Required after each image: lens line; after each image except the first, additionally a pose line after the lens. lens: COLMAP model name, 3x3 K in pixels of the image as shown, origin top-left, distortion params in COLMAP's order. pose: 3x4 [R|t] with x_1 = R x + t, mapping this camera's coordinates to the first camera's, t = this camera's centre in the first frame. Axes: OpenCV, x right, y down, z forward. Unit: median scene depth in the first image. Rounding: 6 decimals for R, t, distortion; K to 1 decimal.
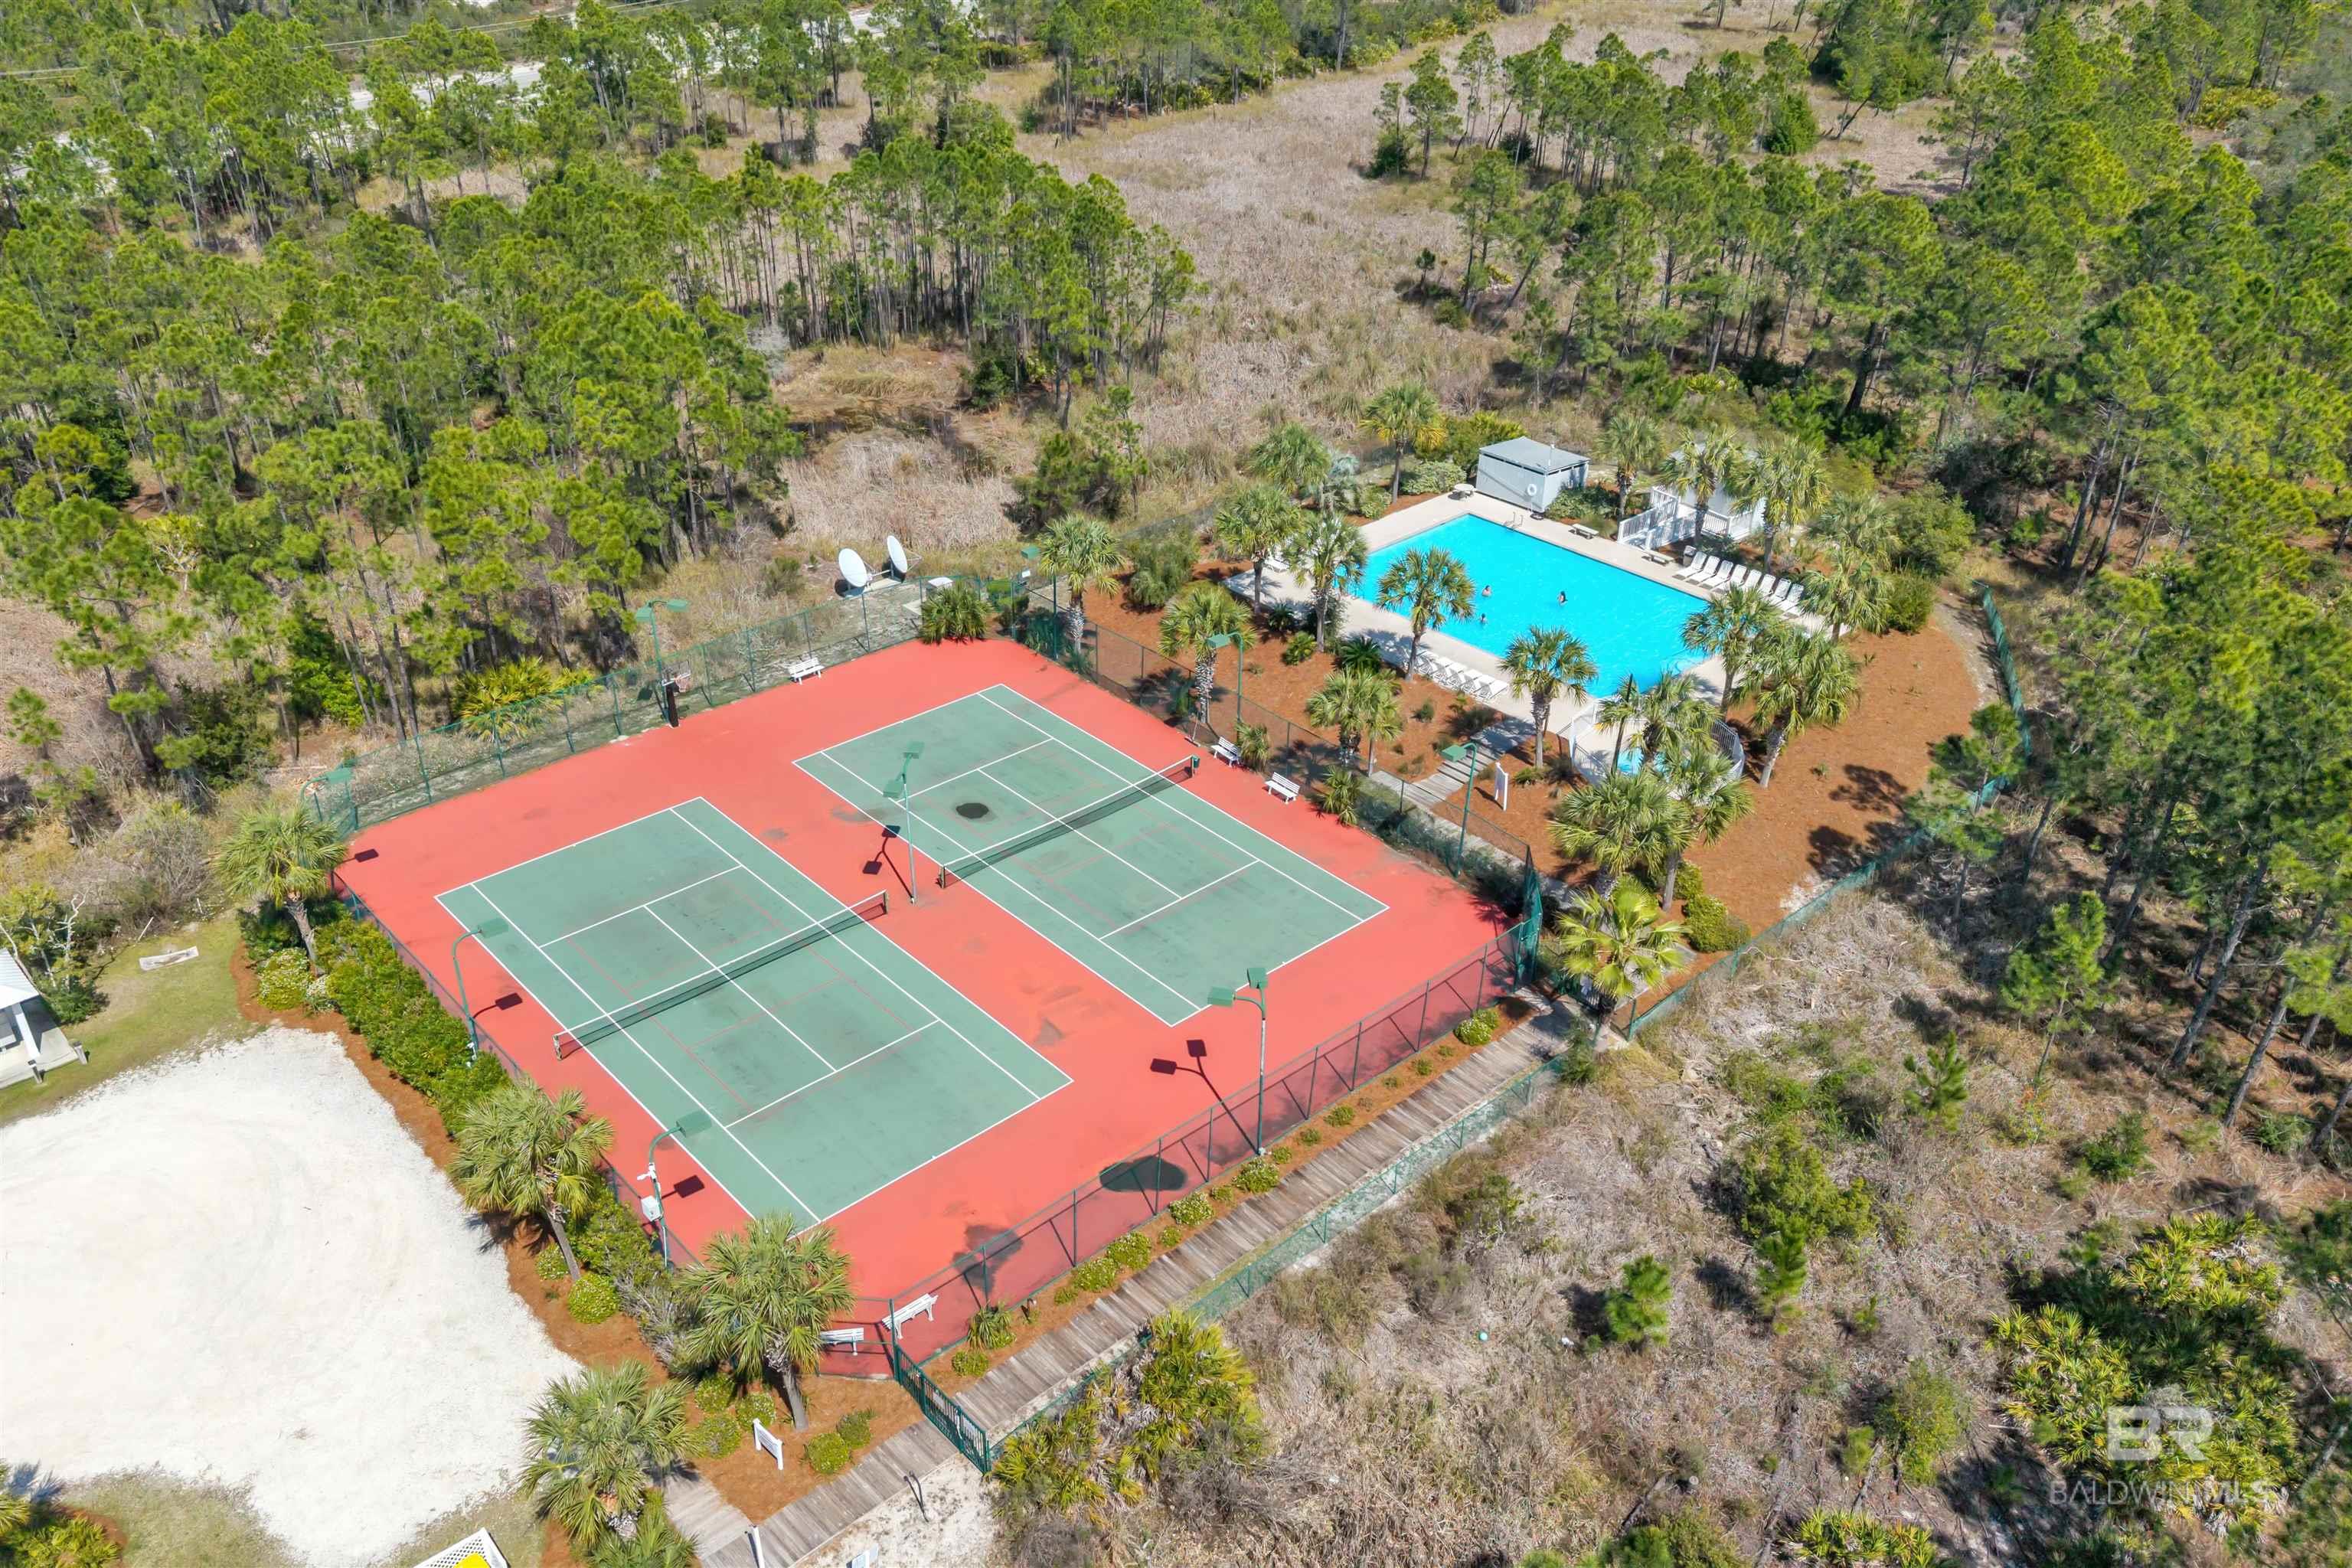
lens RADIAL K [[1909.6, 0, 1157.2], [0, 1909.6, 782.1], [0, 0, 1]] dist [0.139476, -0.335580]
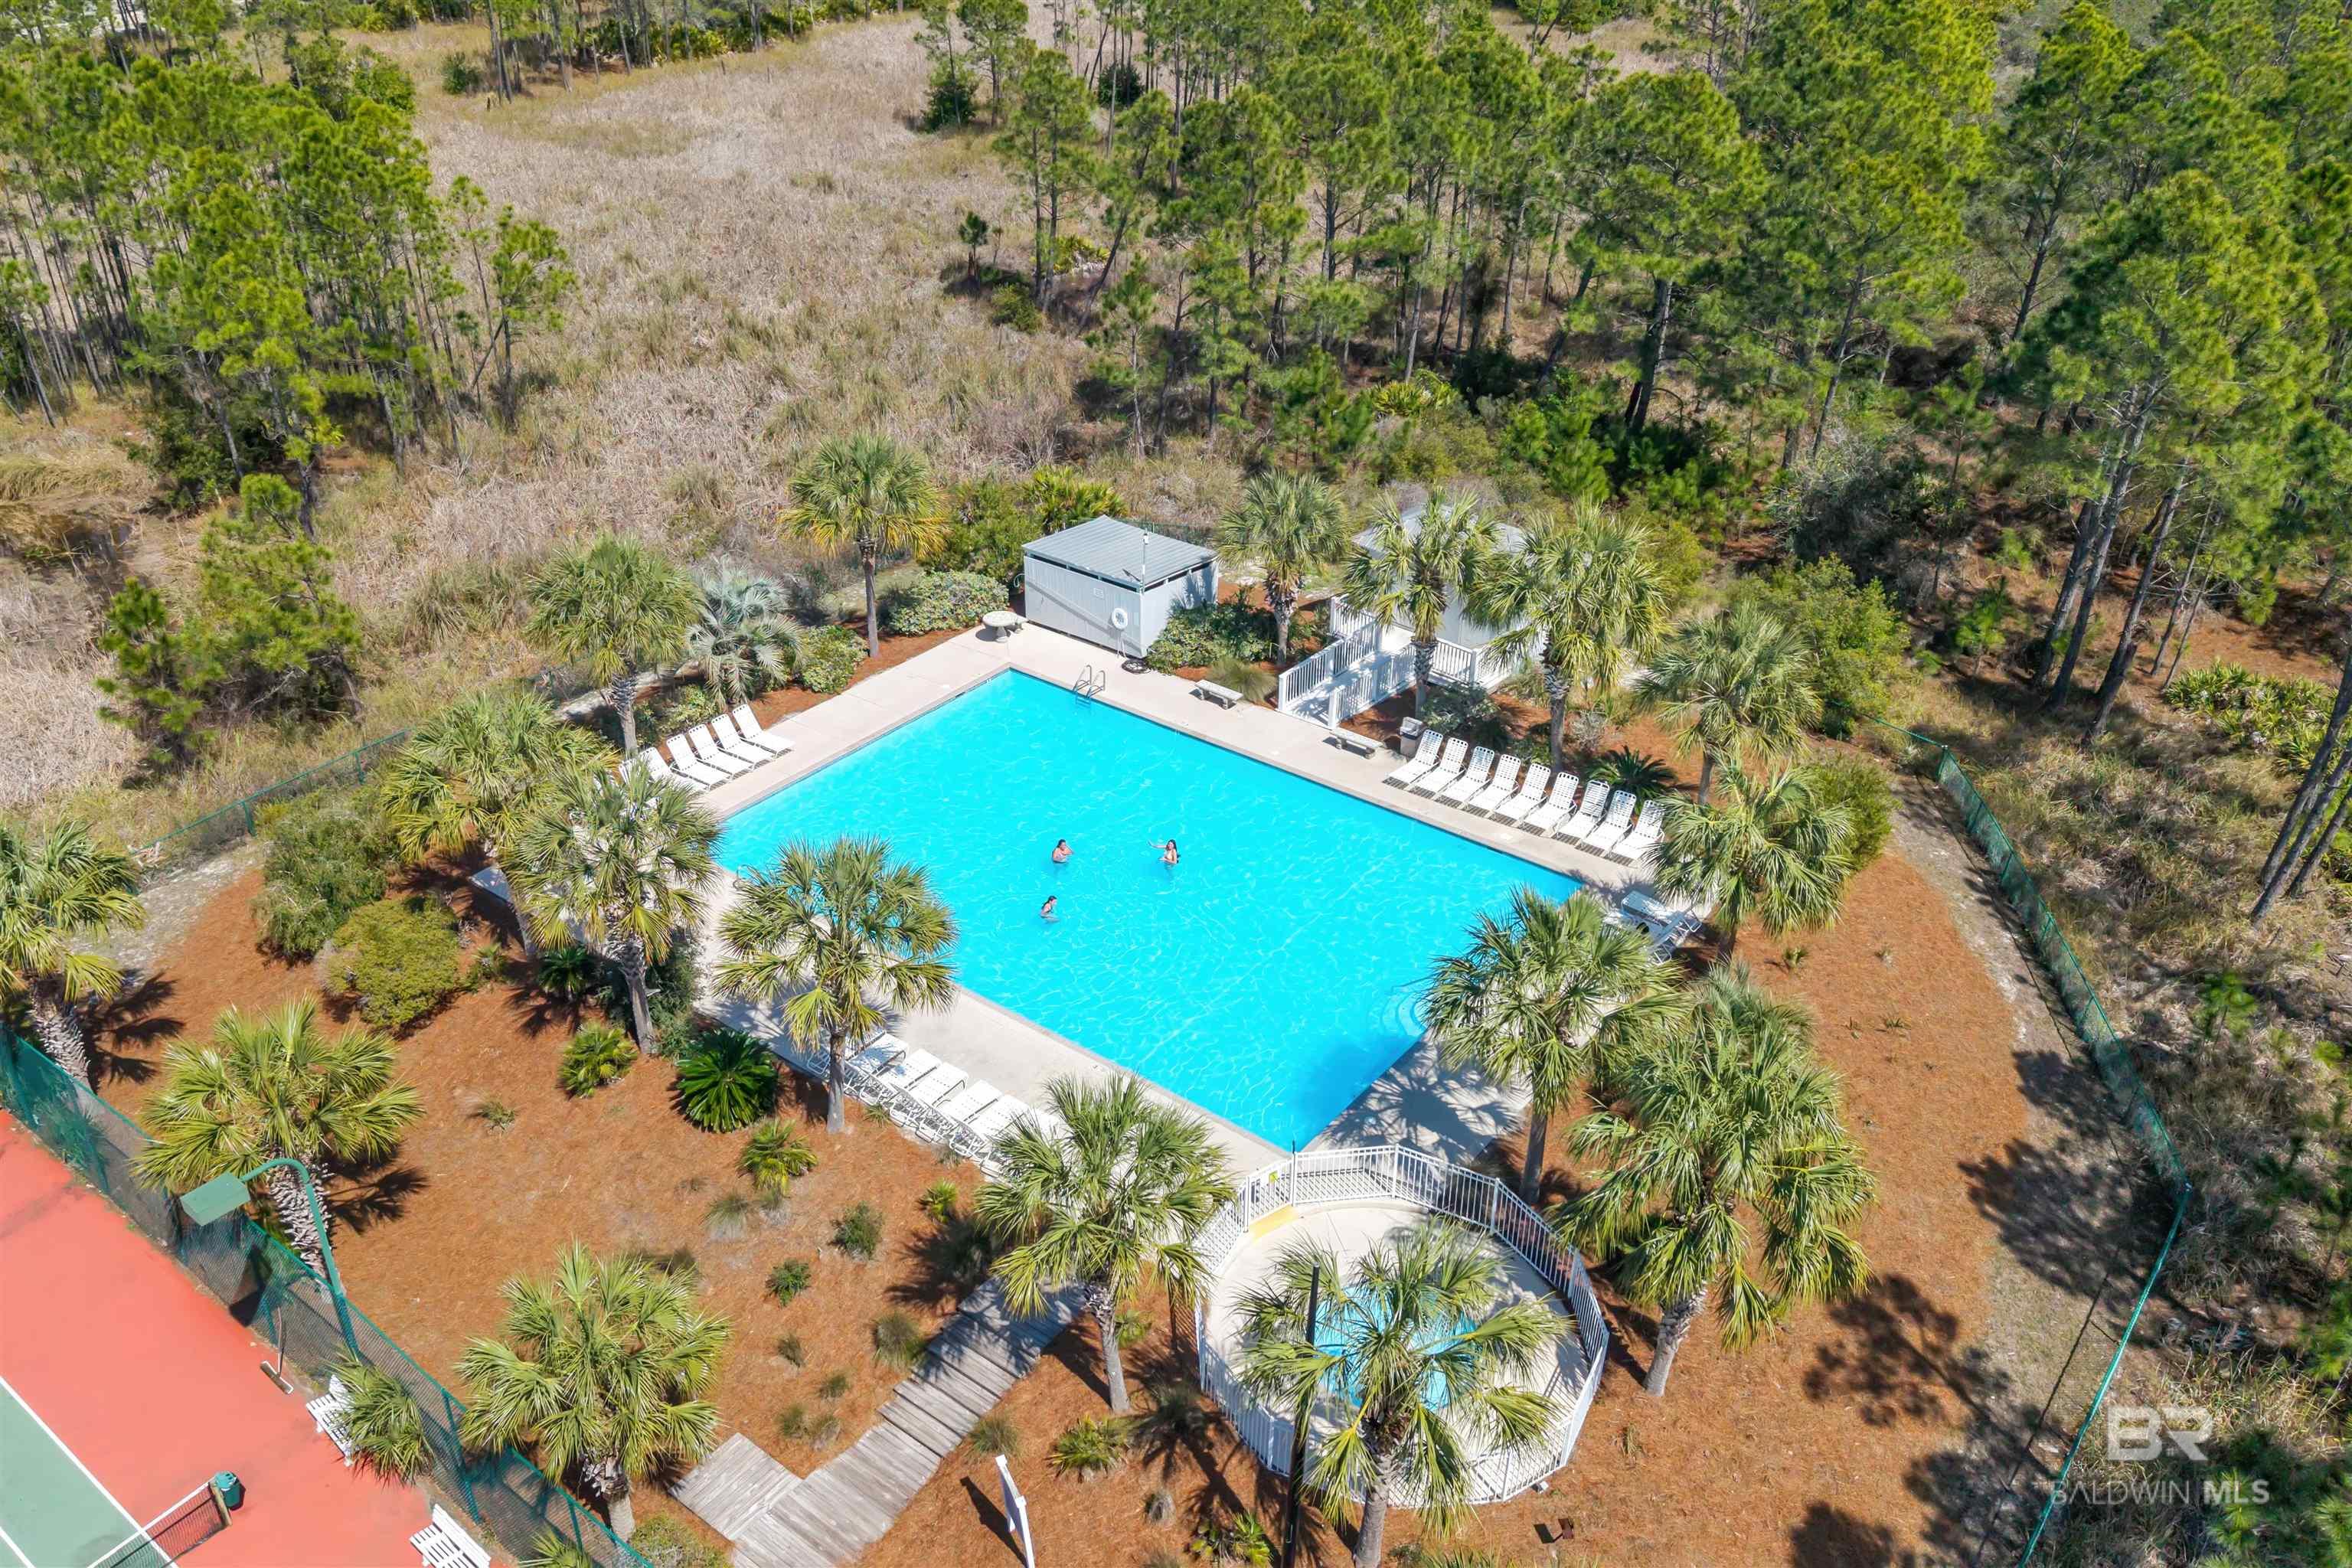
lens RADIAL K [[1909.6, 0, 1157.2], [0, 1909.6, 782.1], [0, 0, 1]] dist [0.139476, -0.335580]
pose [[0.986131, -0.089135, 0.140004, 0.114028], [0.090089, 0.995934, -0.000476, -0.094977], [-0.139393, 0.013082, 0.990151, 0.422228]]
